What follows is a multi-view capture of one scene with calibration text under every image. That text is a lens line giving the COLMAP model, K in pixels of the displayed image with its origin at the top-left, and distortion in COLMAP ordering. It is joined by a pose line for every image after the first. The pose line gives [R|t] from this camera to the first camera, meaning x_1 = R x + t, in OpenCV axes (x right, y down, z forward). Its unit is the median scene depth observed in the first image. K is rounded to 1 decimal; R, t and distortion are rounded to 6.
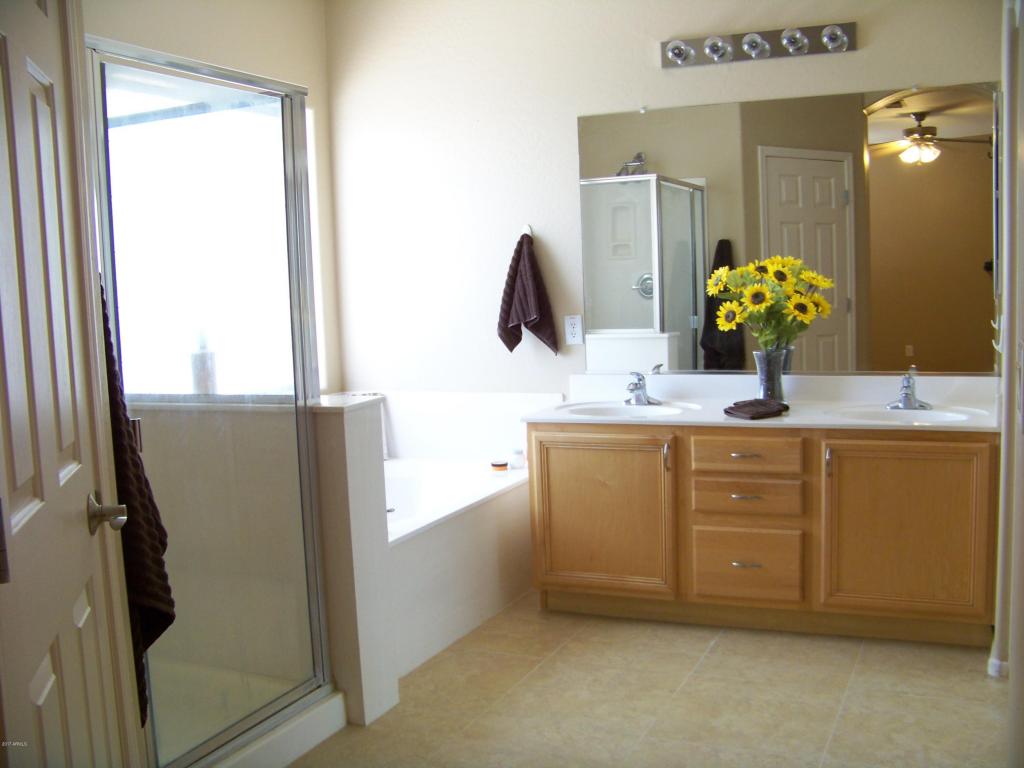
lens RADIAL K [[1063.3, 0, 519.8], [0, 1063.3, 387.8], [0, 0, 1]] dist [-0.168040, 0.000000]
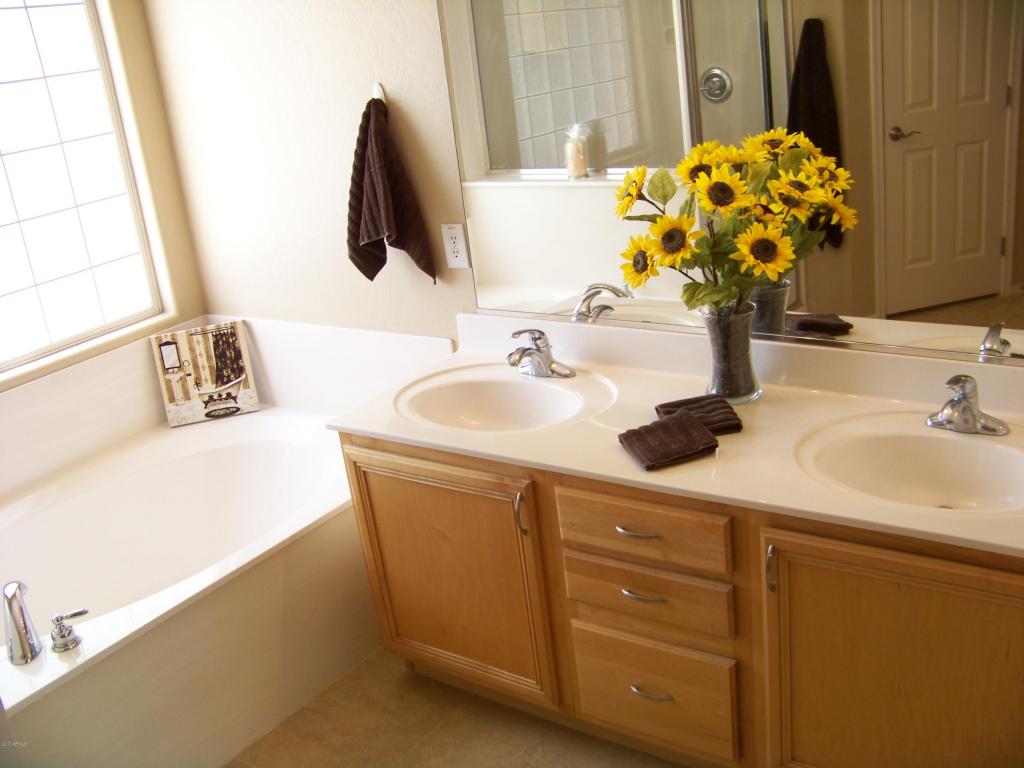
lens RADIAL K [[1063.3, 0, 512.1], [0, 1063.3, 387.8], [0, 0, 1]] dist [-0.168040, 0.000000]
pose [[0.974151, -0.004655, -0.225851, 0.251701], [0.063145, 0.965545, 0.252461, -0.145435], [0.216894, -0.260196, 0.940880, 0.421847]]
